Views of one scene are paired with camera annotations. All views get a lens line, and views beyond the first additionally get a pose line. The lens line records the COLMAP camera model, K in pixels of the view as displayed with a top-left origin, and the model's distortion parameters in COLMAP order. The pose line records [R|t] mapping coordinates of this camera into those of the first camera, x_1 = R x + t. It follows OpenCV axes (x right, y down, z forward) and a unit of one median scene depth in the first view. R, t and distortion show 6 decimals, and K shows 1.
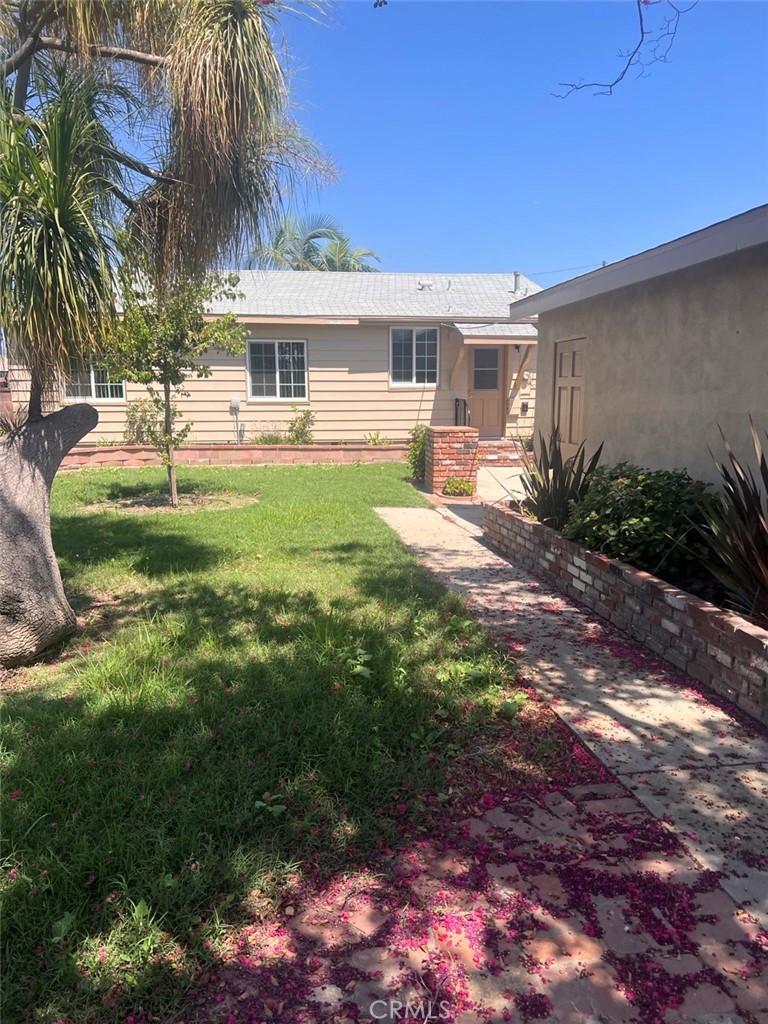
lens RADIAL K [[762.4, 0, 387.4], [0, 762.4, 519.2], [0, 0, 1]] dist [0.040476, -0.021330]
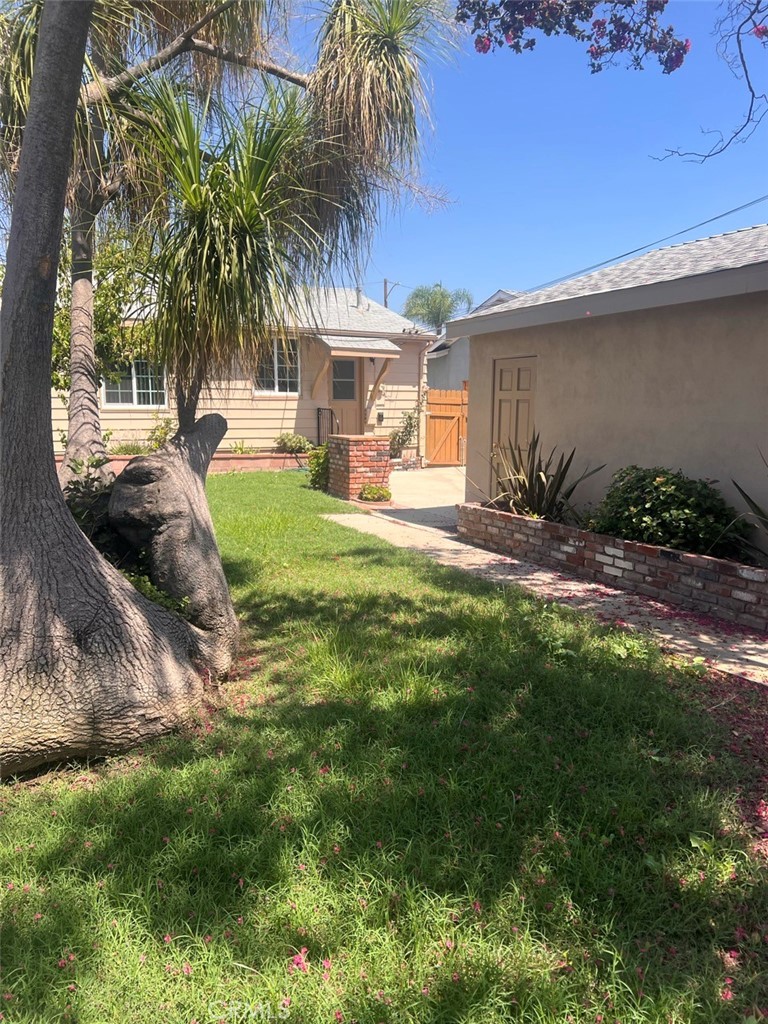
lens RADIAL K [[762.4, 0, 399.4], [0, 762.4, 512.2], [0, 0, 1]] dist [0.040476, -0.021330]
pose [[0.946259, -0.034203, 0.321596, -0.218071], [0.040894, 0.999064, -0.014070, 0.000065], [-0.320814, 0.026466, 0.946772, 0.003223]]
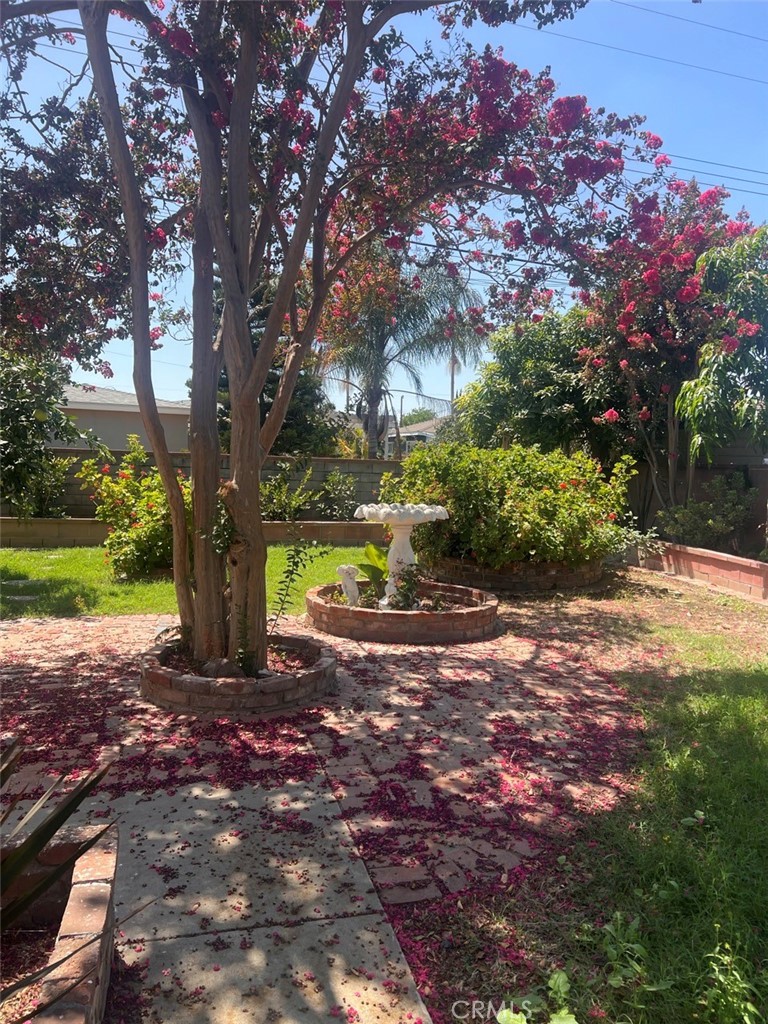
lens RADIAL K [[762.4, 0, 384.5], [0, 762.4, 510.5], [0, 0, 1]] dist [0.040476, -0.021330]
pose [[-0.994414, -0.012143, -0.104848, 0.107334], [-0.036757, 0.971021, 0.236151, -0.082782], [0.098942, 0.238686, -0.966043, 0.470023]]
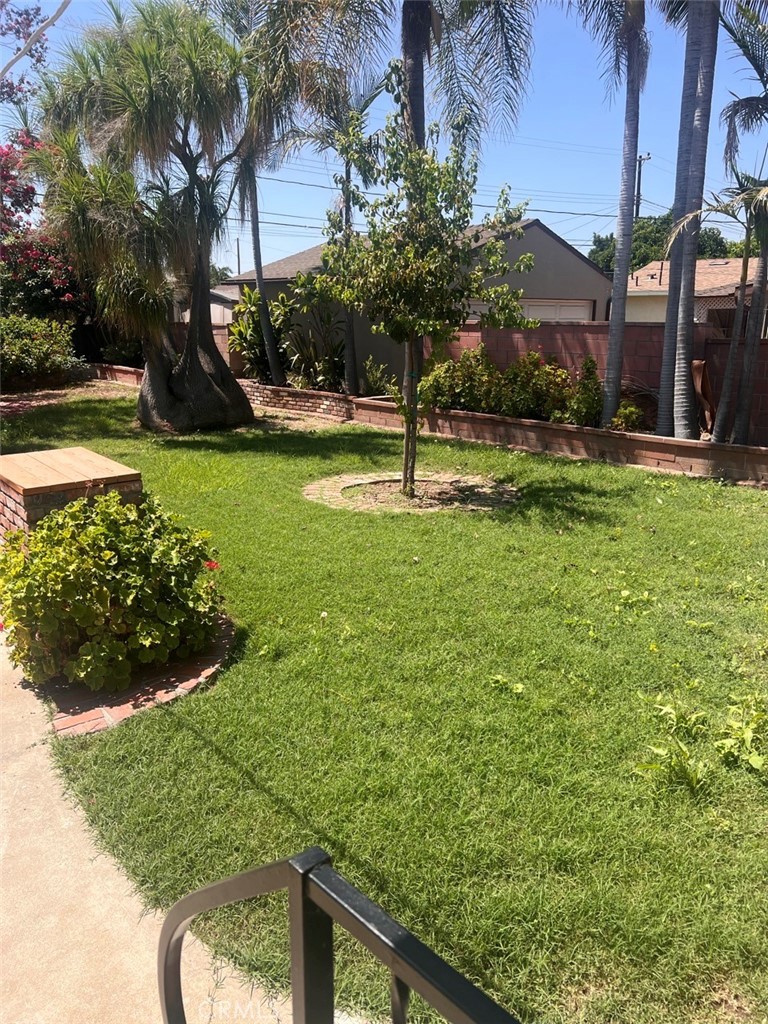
lens RADIAL K [[762.4, 0, 376.8], [0, 762.4, 517.0], [0, 0, 1]] dist [0.040476, -0.021330]
pose [[-0.828348, 0.157225, -0.537699, 0.175997], [-0.084011, 0.914093, 0.396706, -0.291544], [0.553879, 0.373784, -0.743978, 1.499570]]
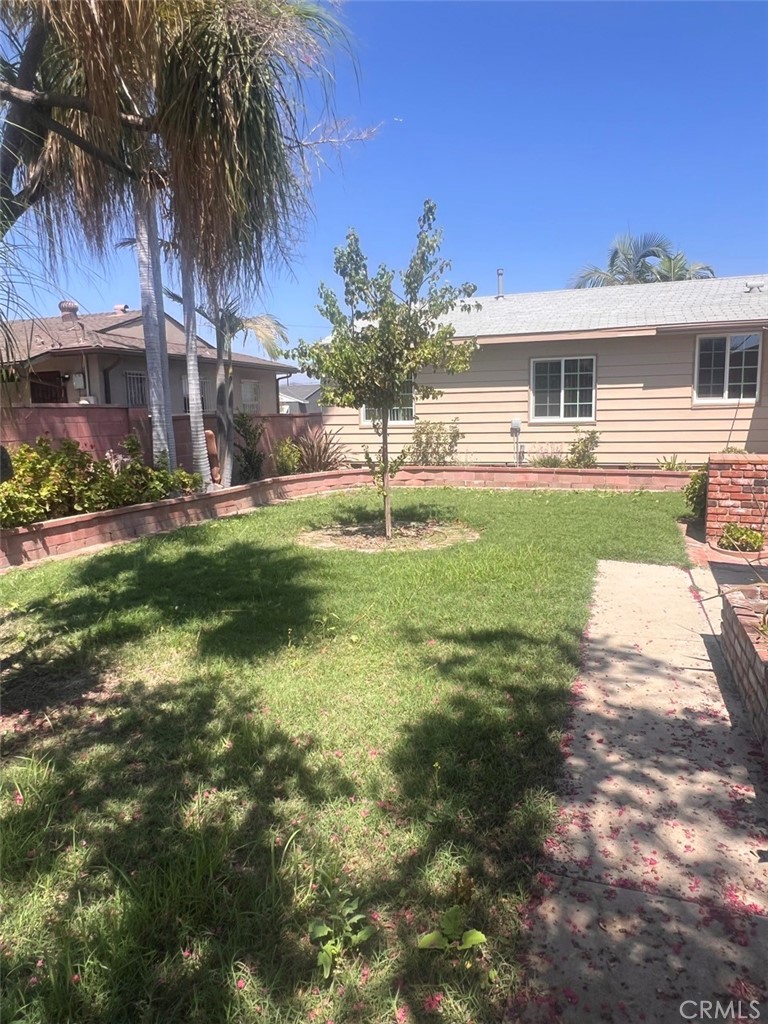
lens RADIAL K [[665.2, 0, 387.9], [0, 665.2, 511.2], [0, 0, 1]] dist [-0.003324, -0.004950]
pose [[0.877910, 0.055724, -0.475572, 0.099851], [-0.062423, 0.998048, 0.001711, -0.048231], [0.474739, 0.028184, 0.879675, 0.270233]]
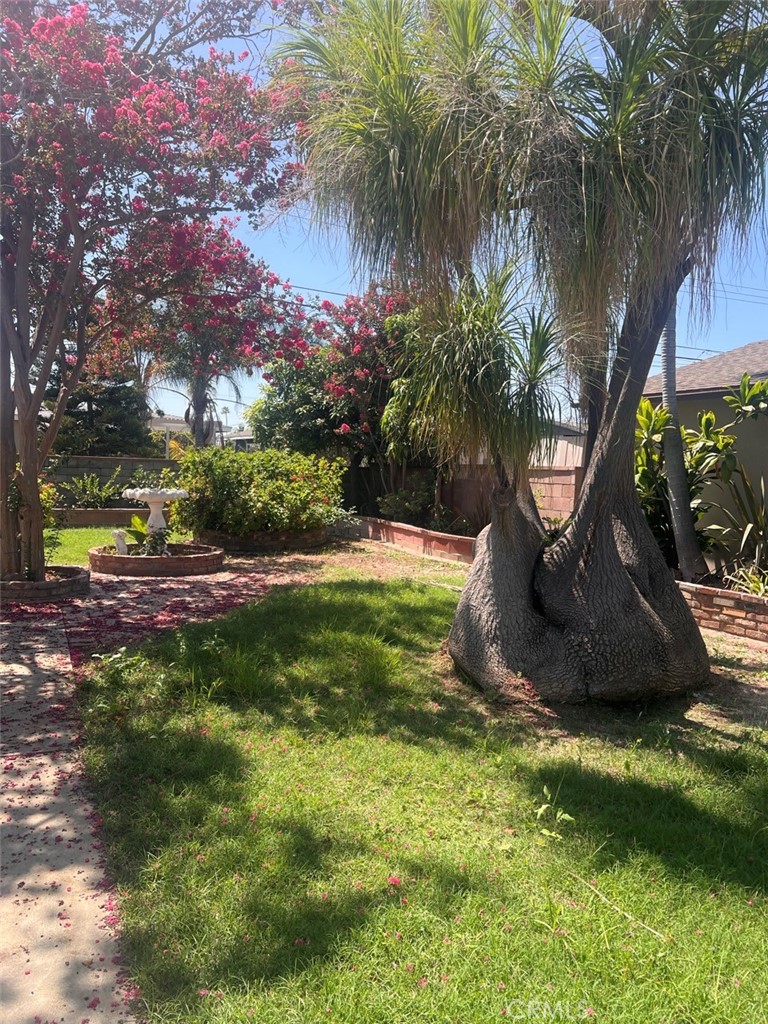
lens RADIAL K [[762.4, 0, 389.9], [0, 762.4, 511.8], [0, 0, 1]] dist [0.040476, -0.021330]
pose [[-0.960128, -0.003198, -0.279543, 0.013330], [-0.068816, 0.971870, 0.225241, -0.144943], [0.270959, 0.235498, -0.933339, 0.832718]]
